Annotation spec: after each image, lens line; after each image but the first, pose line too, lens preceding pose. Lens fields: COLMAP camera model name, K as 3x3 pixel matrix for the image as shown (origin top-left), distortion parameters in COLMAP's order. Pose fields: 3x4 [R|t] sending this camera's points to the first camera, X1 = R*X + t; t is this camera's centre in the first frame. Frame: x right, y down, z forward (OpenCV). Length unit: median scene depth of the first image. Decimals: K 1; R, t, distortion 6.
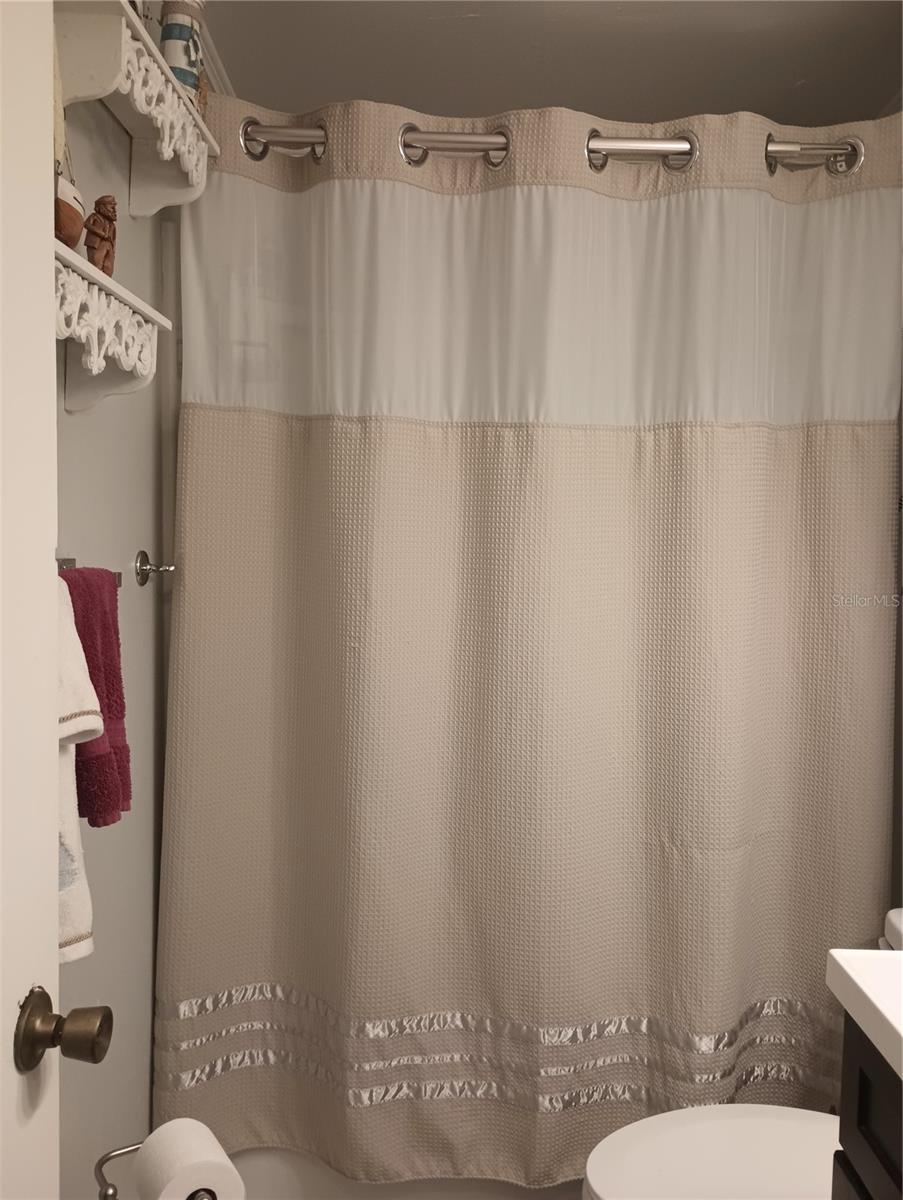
lens RADIAL K [[987.6, 0, 450.7], [0, 987.6, 596.8], [0, 0, 1]] dist [0.047165, -0.050907]
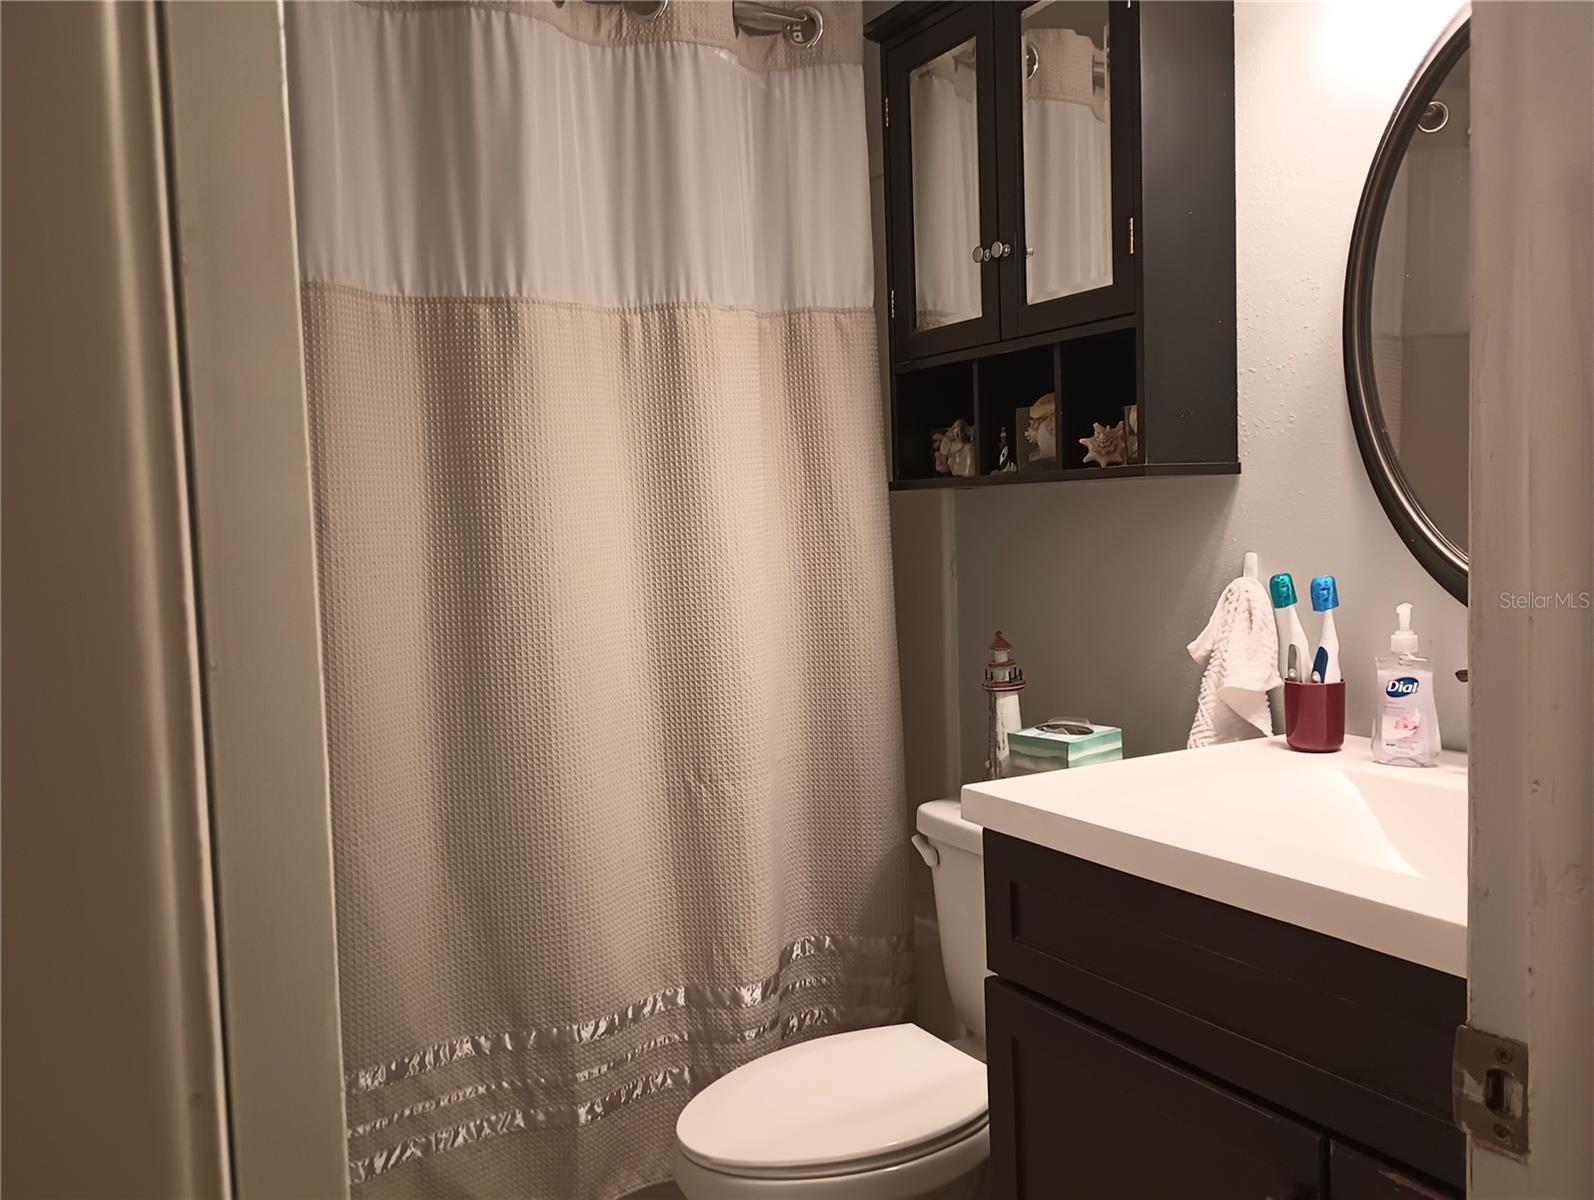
lens RADIAL K [[1311.8, 0, 790.3], [0, 1311.8, 601.3], [0, 0, 1]] dist [0.047165, -0.050907]
pose [[0.871622, -0.084669, 0.482811, -0.259885], [0.087706, 0.996013, 0.016330, 0.077053], [-0.482269, 0.028112, 0.875572, -0.070287]]
